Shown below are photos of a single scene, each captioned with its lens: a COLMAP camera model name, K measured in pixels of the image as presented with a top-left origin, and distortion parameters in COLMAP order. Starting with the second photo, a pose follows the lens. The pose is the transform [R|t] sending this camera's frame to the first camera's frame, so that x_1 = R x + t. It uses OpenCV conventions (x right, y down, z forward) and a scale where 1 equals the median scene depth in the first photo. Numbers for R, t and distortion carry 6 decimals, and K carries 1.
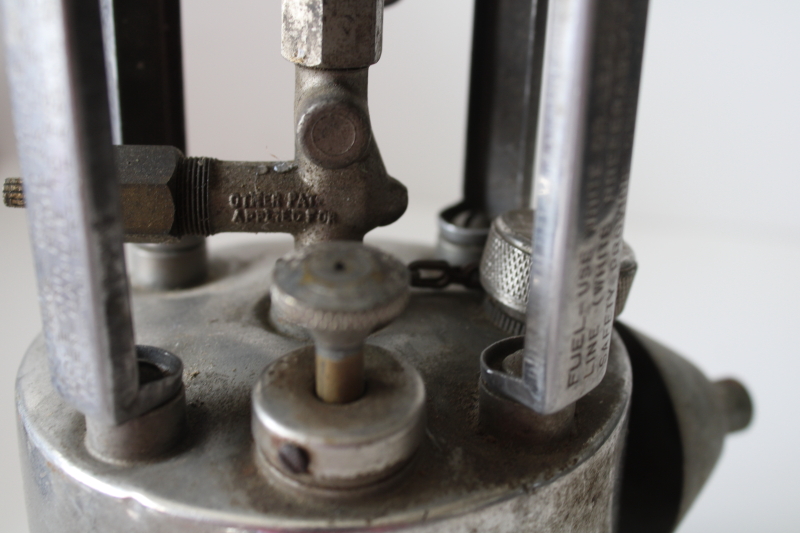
lens RADIAL K [[1217.7, 0, 399.1], [0, 1217.7, 271.9], [0, 0, 1]] dist [-0.026533, 0.000000]
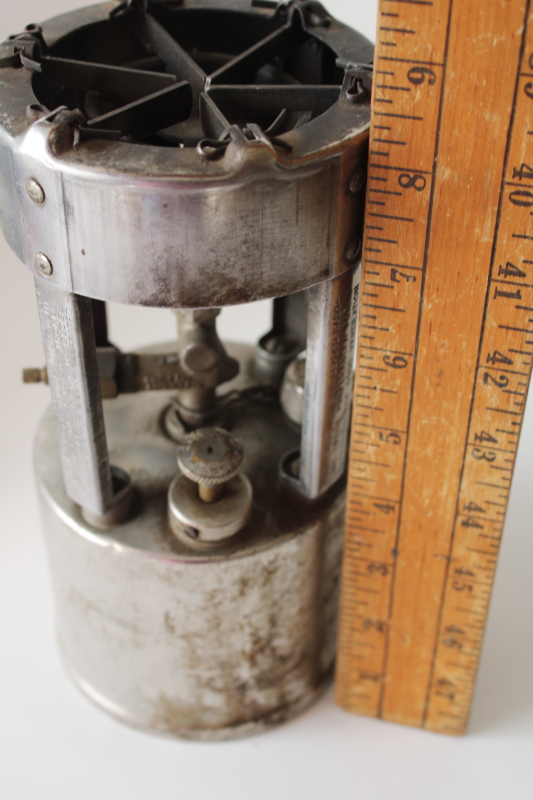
lens RADIAL K [[1217.7, 0, 267.7], [0, 1217.7, 399.7], [0, 0, 1]] dist [-0.026533, 0.000000]
pose [[0.998969, -0.033802, 0.030304, -0.009282], [0.023784, 0.958273, 0.284864, -0.627137], [-0.038668, -0.283849, 0.958089, -0.914040]]
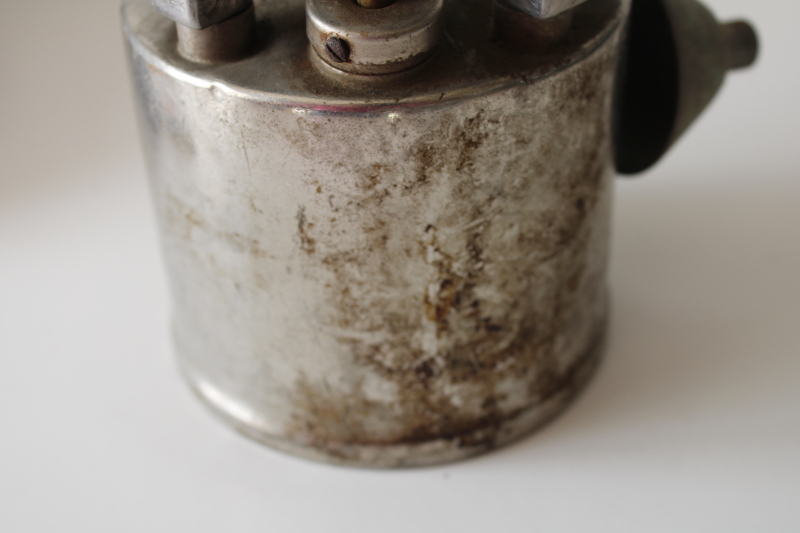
lens RADIAL K [[1217.7, 0, 394.3], [0, 1217.7, 264.4], [0, 0, 1]] dist [-0.026533, 0.000000]
pose [[0.996611, 0.006069, -0.082030, 0.074051], [0.012473, 0.974592, 0.223642, 0.082063], [0.081303, -0.223907, 0.971213, -0.270226]]
